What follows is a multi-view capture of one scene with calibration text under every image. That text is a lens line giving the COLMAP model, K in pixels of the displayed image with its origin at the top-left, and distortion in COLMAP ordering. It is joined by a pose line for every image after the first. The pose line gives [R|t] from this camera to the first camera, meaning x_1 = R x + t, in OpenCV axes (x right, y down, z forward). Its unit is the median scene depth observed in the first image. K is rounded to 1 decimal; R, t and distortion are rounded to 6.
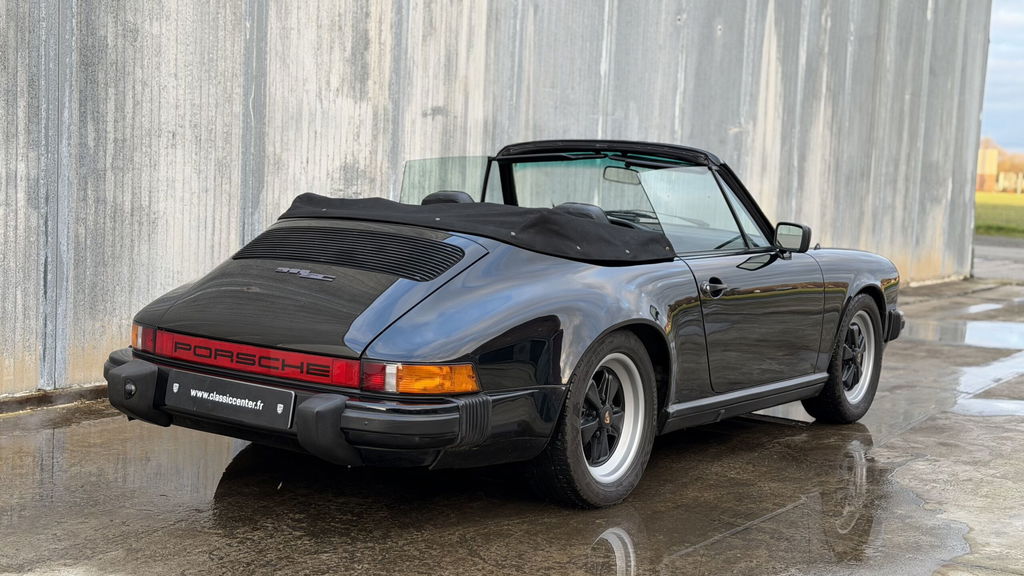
lens RADIAL K [[1398.8, 0, 506.2], [0, 1398.8, 291.8], [0, 0, 1]] dist [0.105455, 0.000000]
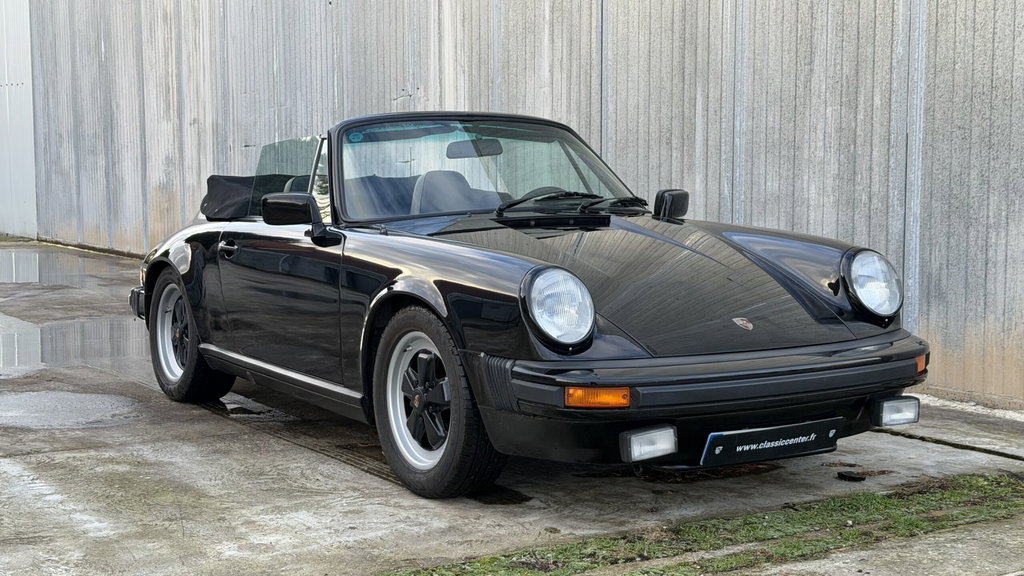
lens RADIAL K [[1521.2, 0, 511.9], [0, 1521.2, 289.3], [0, 0, 1]] dist [0.015989, 0.000000]
pose [[-0.410012, 0.050070, -0.910705, 1.956877], [-0.083301, 0.992263, 0.092057, -0.177528], [0.908268, 0.113608, -0.402669, 2.852770]]
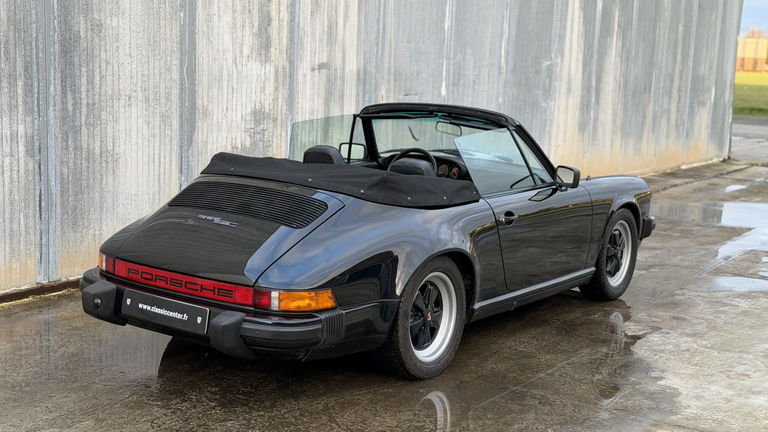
lens RADIAL K [[1049.7, 0, 380.4], [0, 1049.7, 217.0], [0, 0, 1]] dist [0.105749, 0.000000]
pose [[0.999900, -0.003480, -0.013690, 0.029766], [0.004367, 0.997854, 0.065338, -0.066690], [0.013433, -0.065391, 0.997769, -0.057187]]
